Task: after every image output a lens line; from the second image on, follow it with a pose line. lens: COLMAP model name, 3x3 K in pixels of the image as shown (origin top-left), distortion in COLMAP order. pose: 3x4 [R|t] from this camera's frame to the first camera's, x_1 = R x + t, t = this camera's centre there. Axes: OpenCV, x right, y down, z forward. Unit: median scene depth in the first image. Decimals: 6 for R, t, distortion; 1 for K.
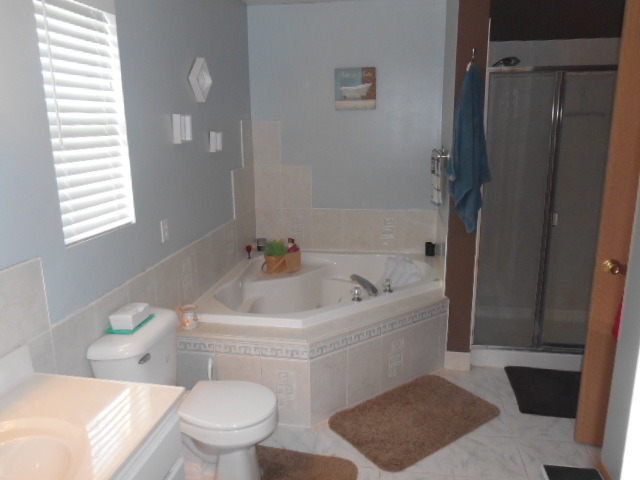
lens RADIAL K [[494.0, 0, 318.1], [0, 494.0, 240.5], [0, 0, 1]] dist [-0.026819, 0.008468]
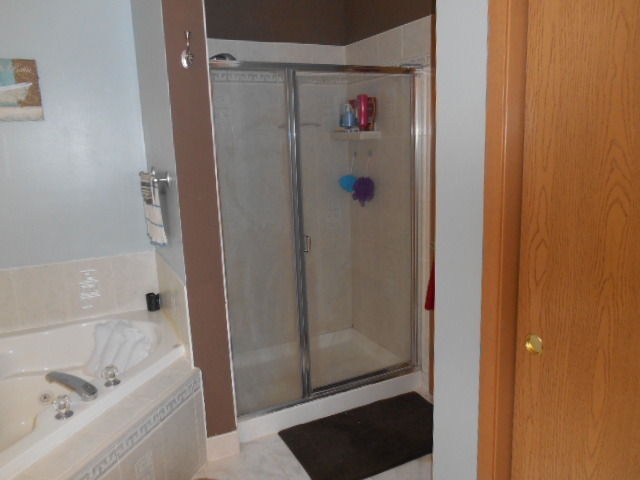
lens RADIAL K [[494.0, 0, 323.6], [0, 494.0, 243.9], [0, 0, 1]] dist [-0.026819, 0.008468]
pose [[0.802863, -0.133907, 0.580930, 0.009939], [0.158819, 0.987275, 0.008079, -0.042697], [-0.574619, 0.085776, 0.813914, 0.265655]]
